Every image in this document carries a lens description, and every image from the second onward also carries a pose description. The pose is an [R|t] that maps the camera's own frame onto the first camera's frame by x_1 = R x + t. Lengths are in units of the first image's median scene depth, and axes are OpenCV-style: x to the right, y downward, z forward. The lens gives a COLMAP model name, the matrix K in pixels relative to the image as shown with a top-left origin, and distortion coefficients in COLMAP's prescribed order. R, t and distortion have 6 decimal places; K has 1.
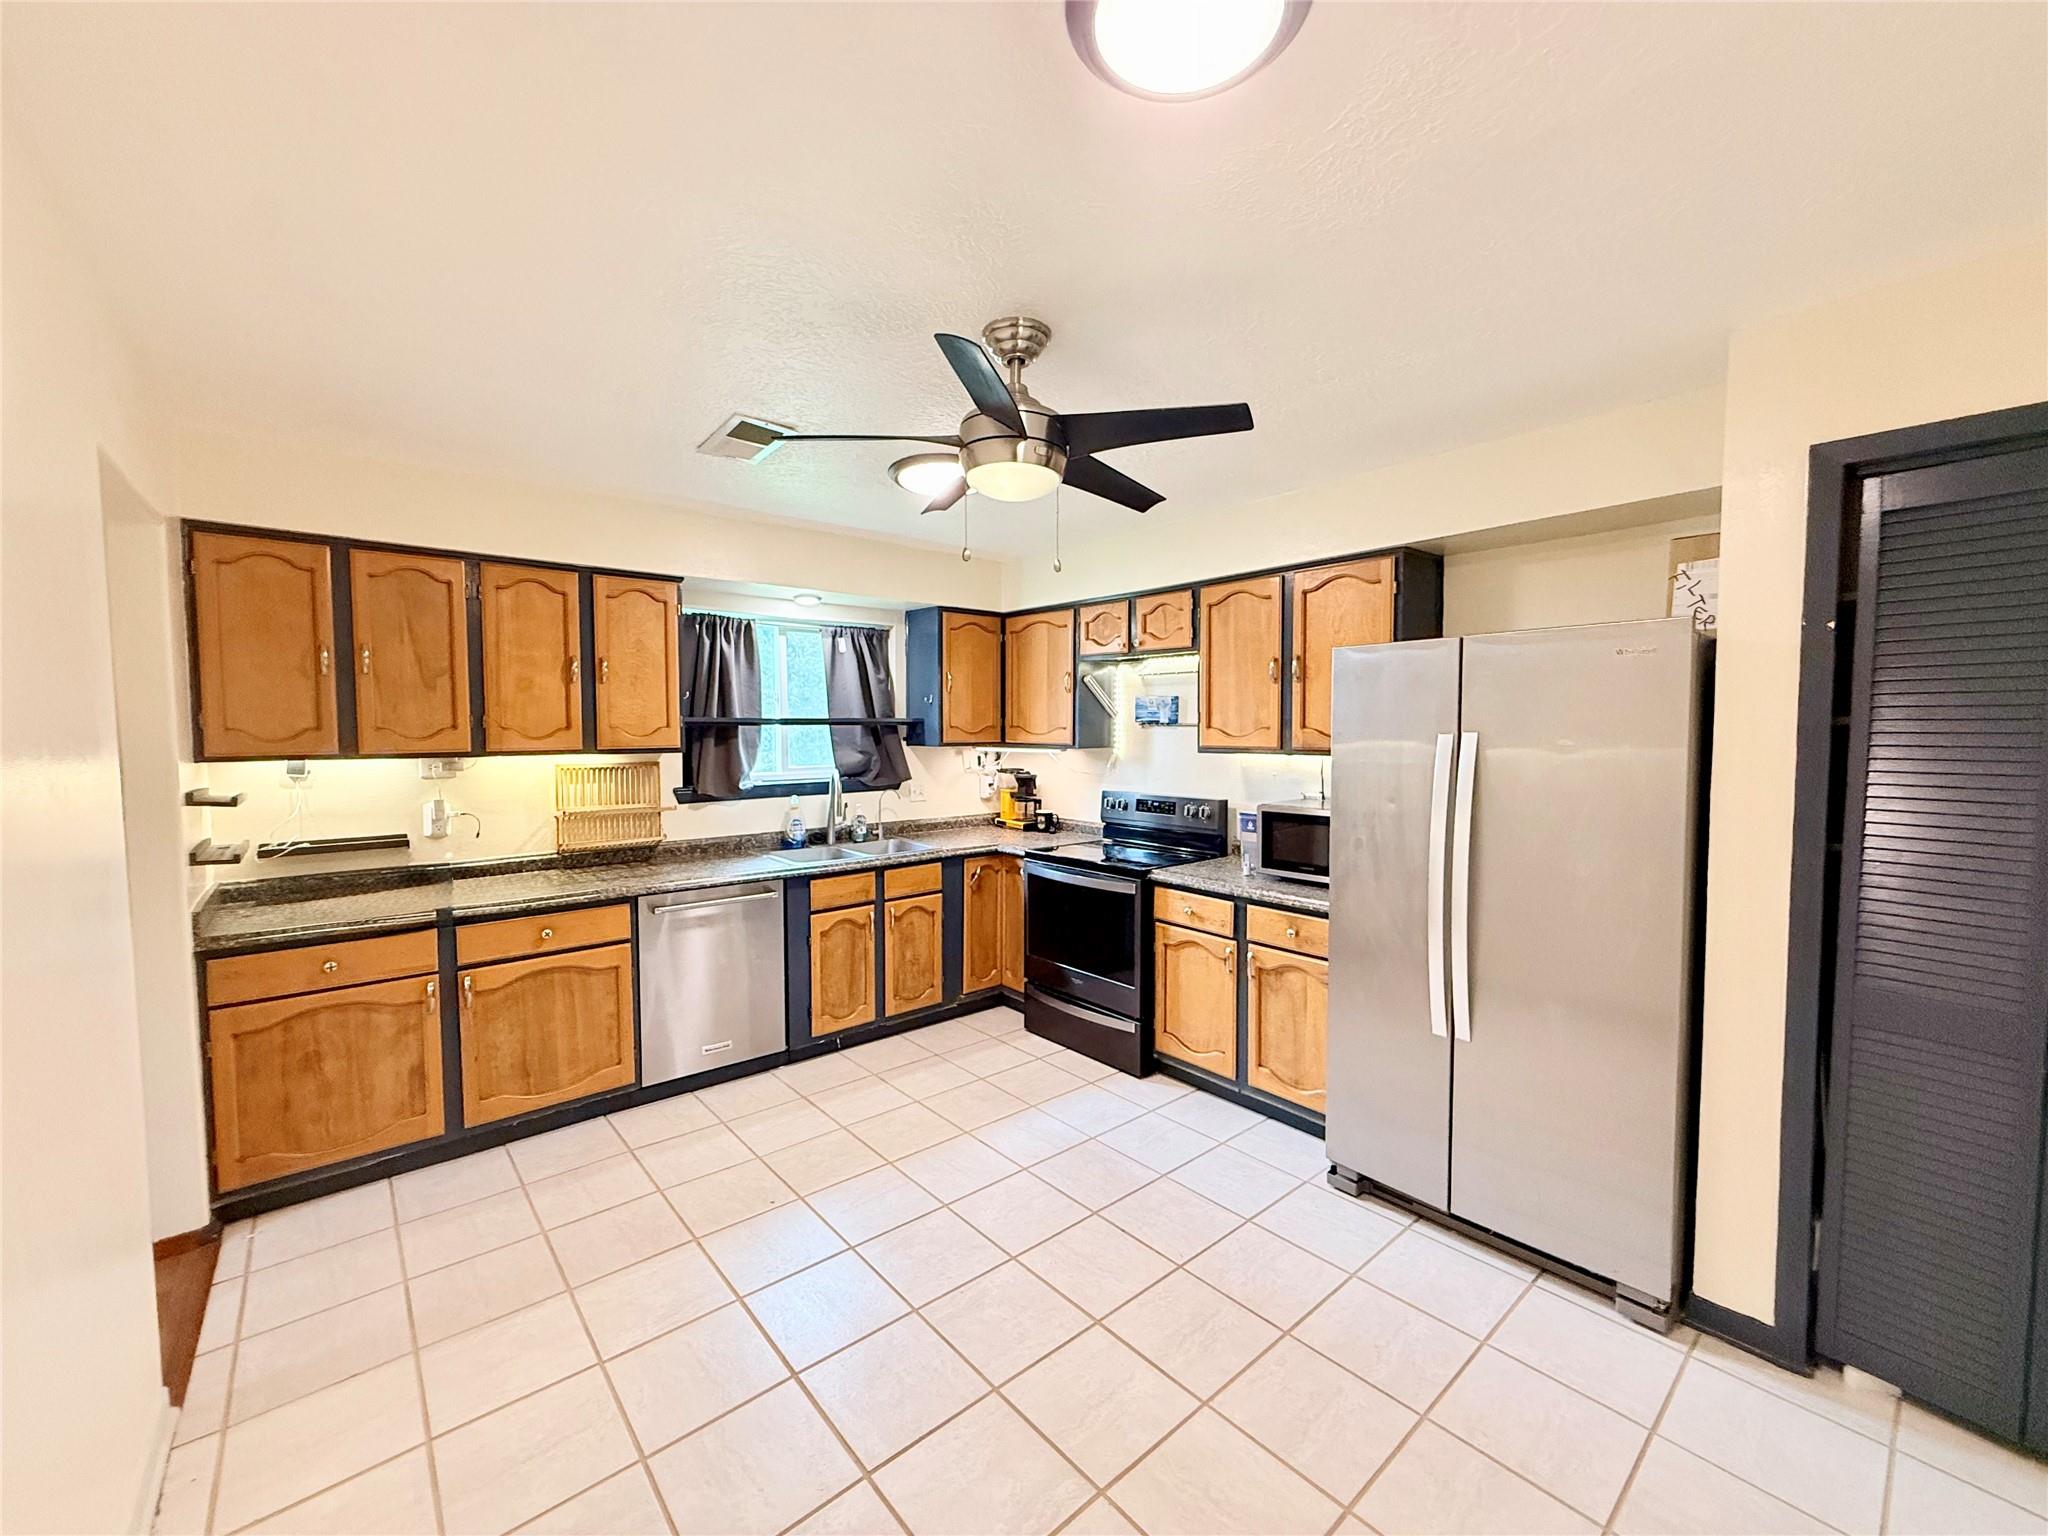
lens RADIAL K [[814.9, 0, 1014.3], [0, 814.9, 768.4], [0, 0, 1]] dist [0.002461, -0.000068]
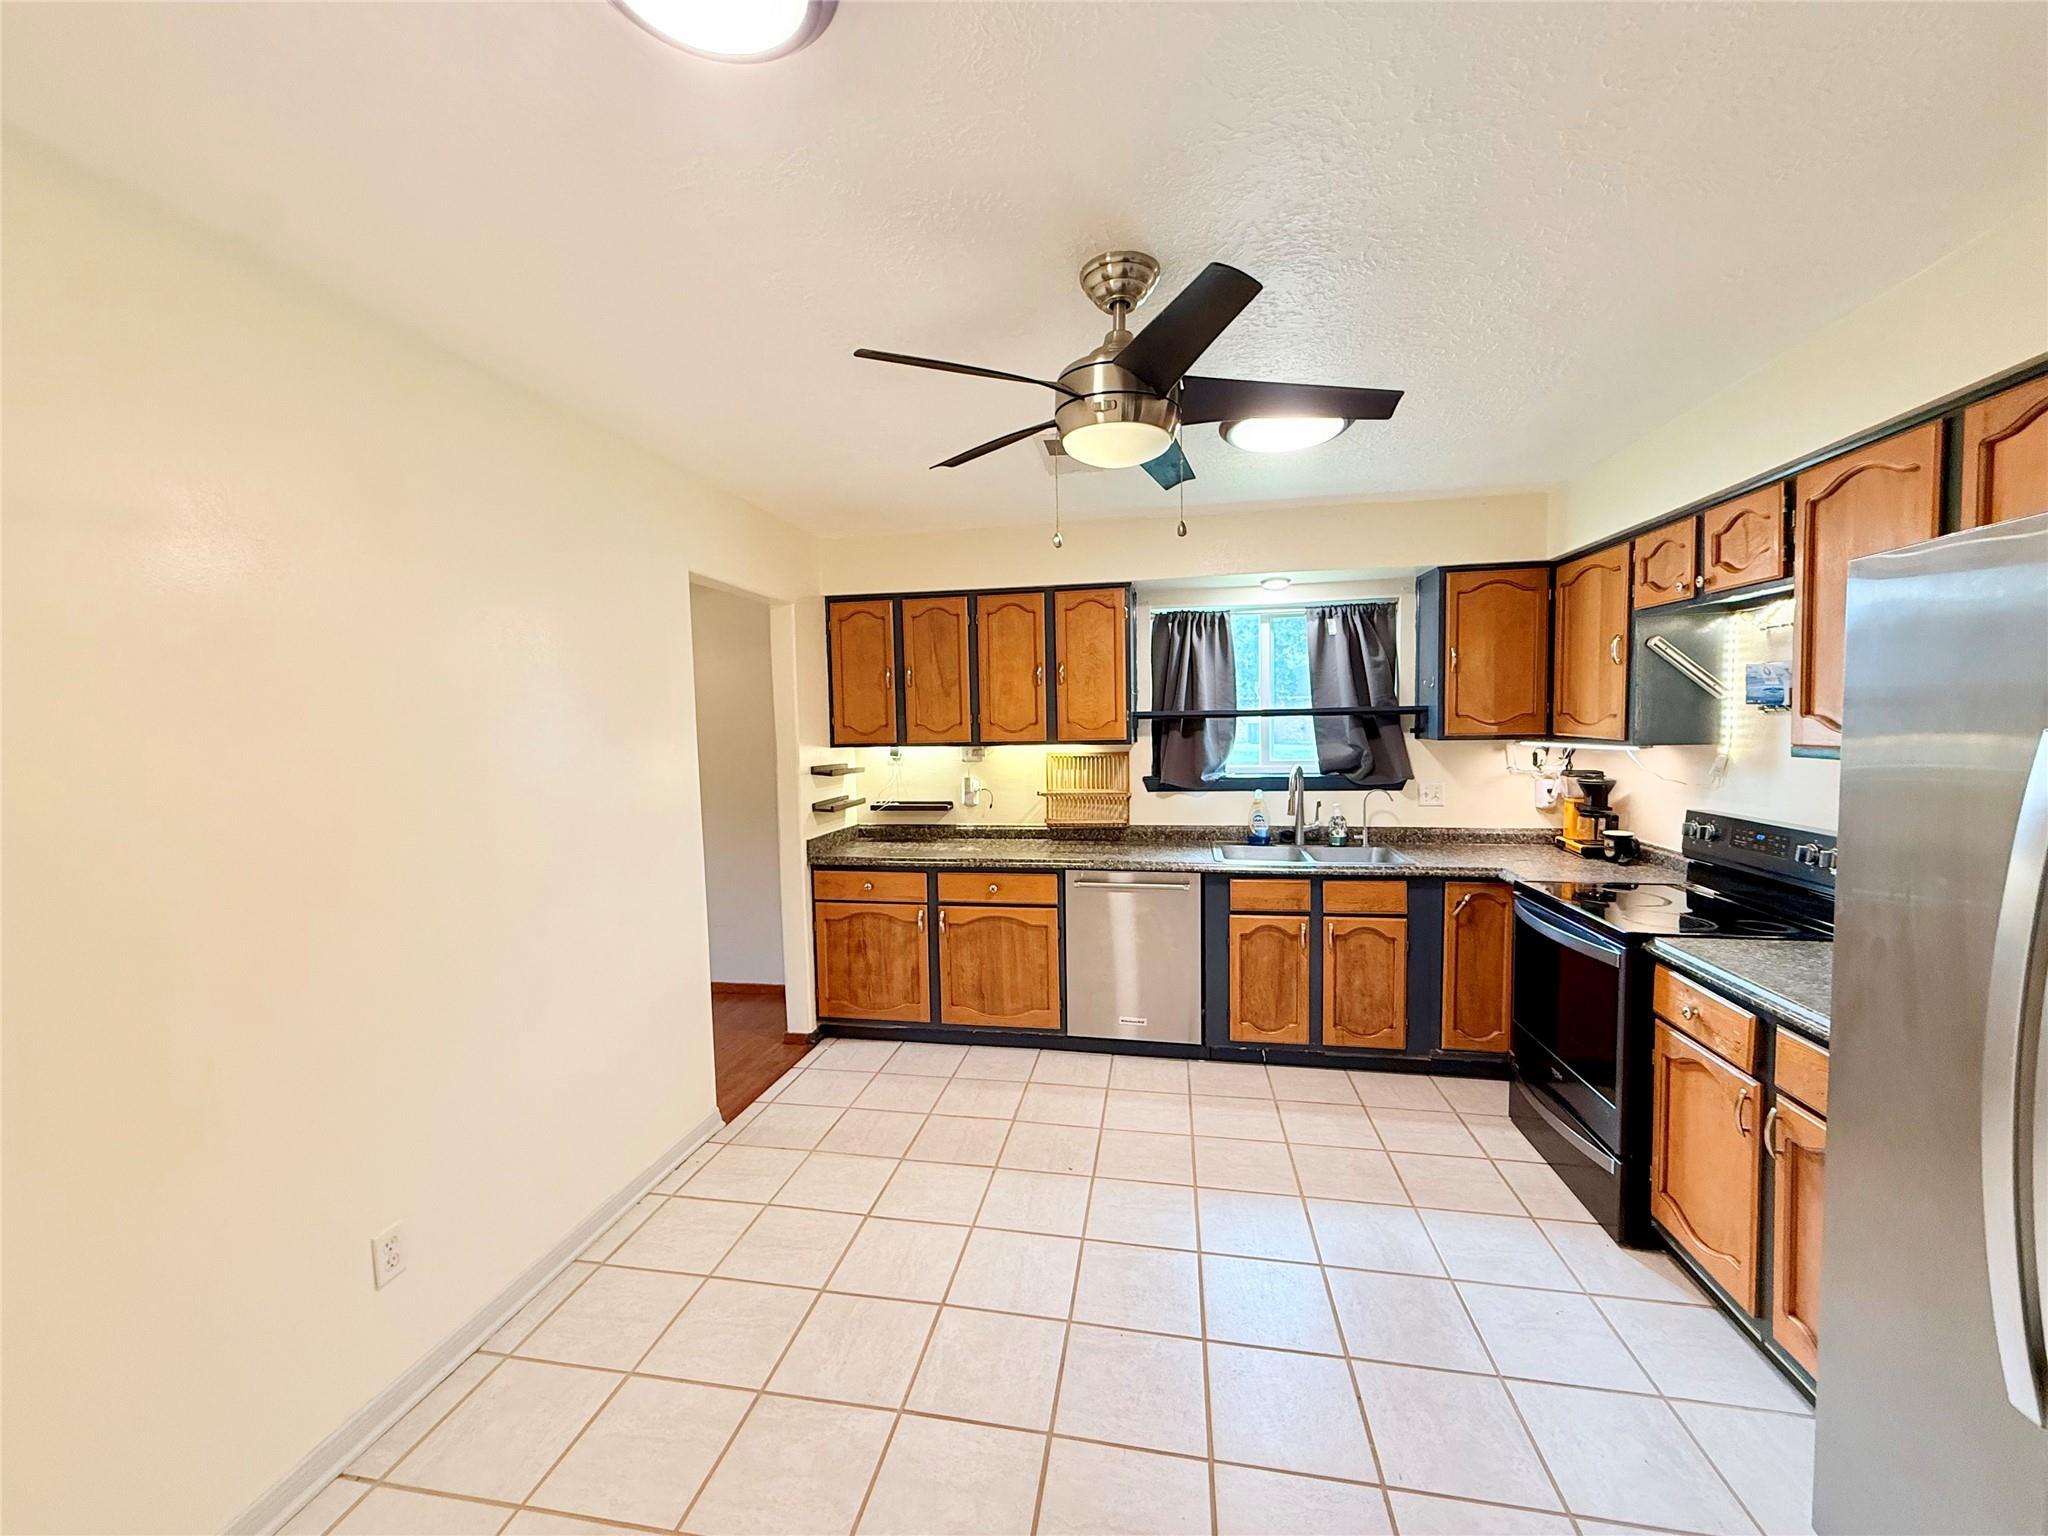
lens RADIAL K [[814.9, 0, 1016.3], [0, 814.9, 768.6], [0, 0, 1]] dist [0.002461, -0.000068]
pose [[0.632365, 0.037317, -0.773772, 0.343509], [-0.024104, 0.999303, 0.028495, -0.014502], [0.774296, 0.000632, 0.632823, 0.199573]]
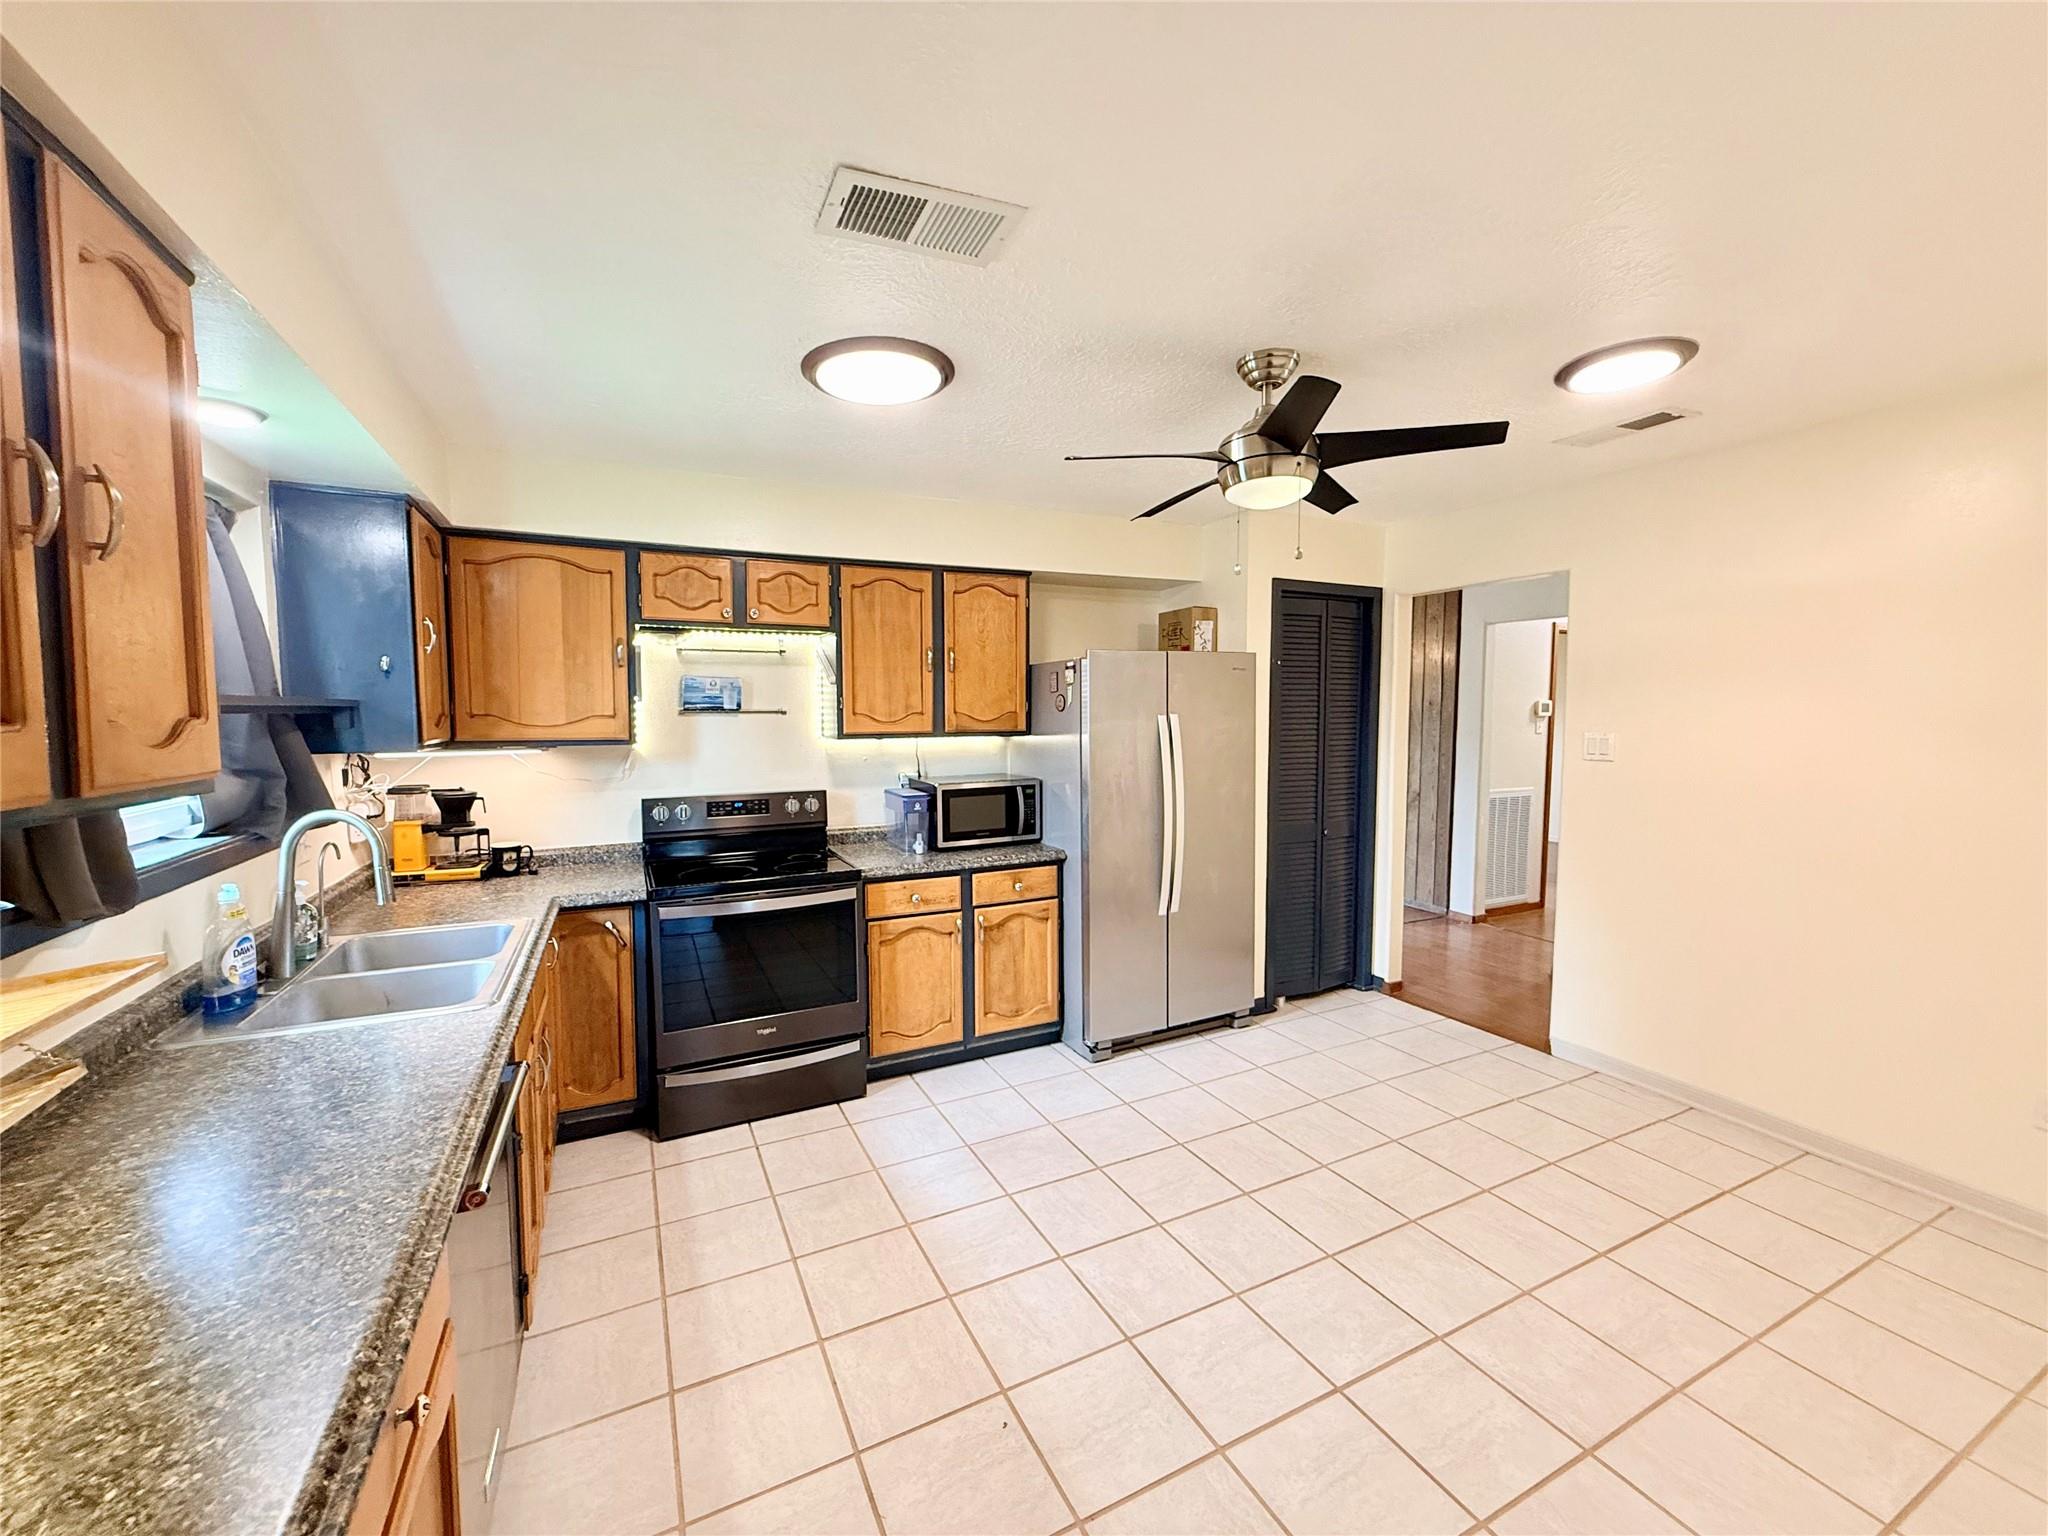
lens RADIAL K [[814.9, 0, 1017.0], [0, 814.9, 766.6], [0, 0, 1]] dist [0.002461, -0.000068]
pose [[0.245580, -0.066259, 0.967109, -0.668400], [0.057150, 0.996916, 0.053789, -0.029346], [-0.967690, 0.042061, 0.248609, 0.592835]]
